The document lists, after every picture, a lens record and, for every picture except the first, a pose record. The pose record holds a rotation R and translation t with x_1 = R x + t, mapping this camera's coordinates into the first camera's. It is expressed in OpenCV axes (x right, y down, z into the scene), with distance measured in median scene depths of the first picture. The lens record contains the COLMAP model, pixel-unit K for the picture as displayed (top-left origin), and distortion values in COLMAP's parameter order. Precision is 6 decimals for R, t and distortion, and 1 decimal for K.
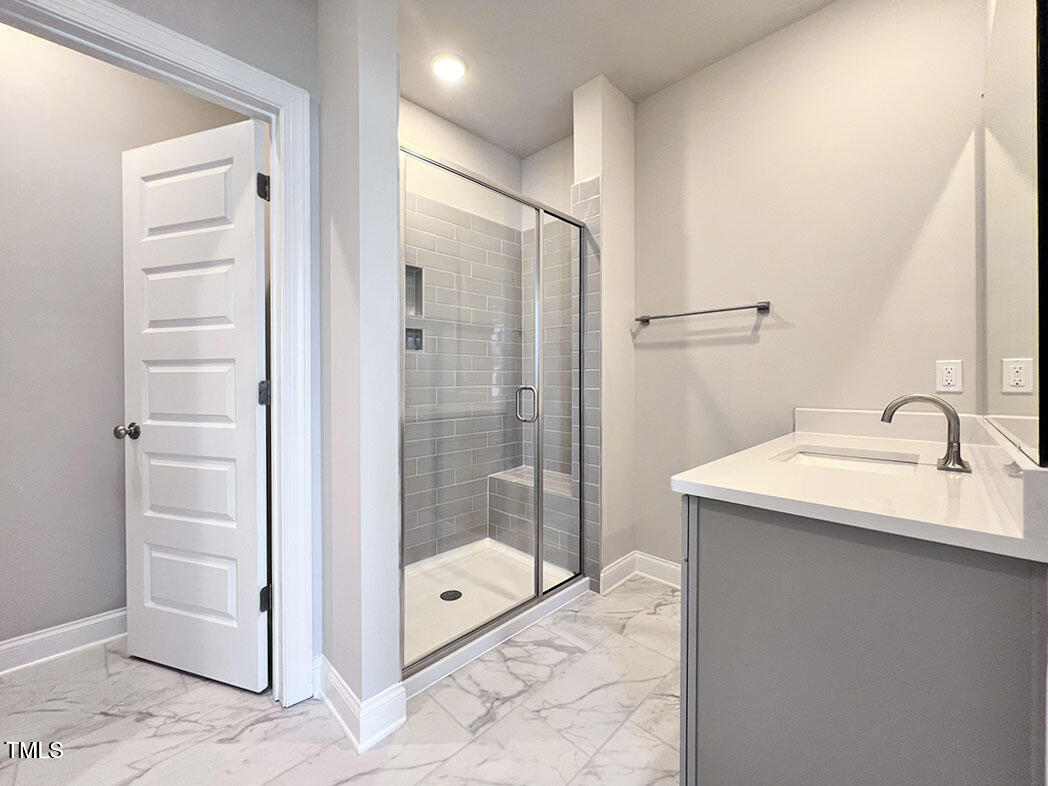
lens RADIAL K [[433.2, 0, 527.4], [0, 433.2, 387.4], [0, 0, 1]] dist [-0.002468, -0.000407]
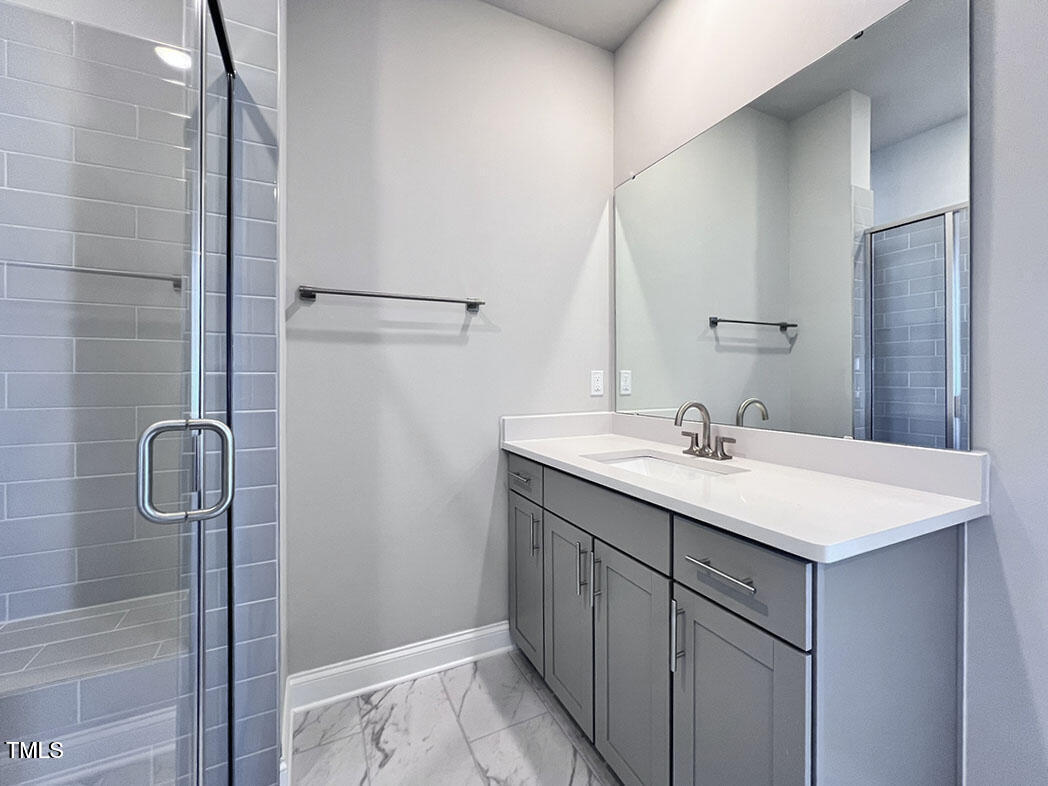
lens RADIAL K [[433.2, 0, 527.4], [0, 433.2, 387.4], [0, 0, 1]] dist [-0.002468, -0.000407]
pose [[0.351506, -0.019326, 0.935986, -0.224238], [0.022688, 0.999669, 0.012120, -0.026661], [-0.935911, 0.016975, 0.351828, 0.579380]]
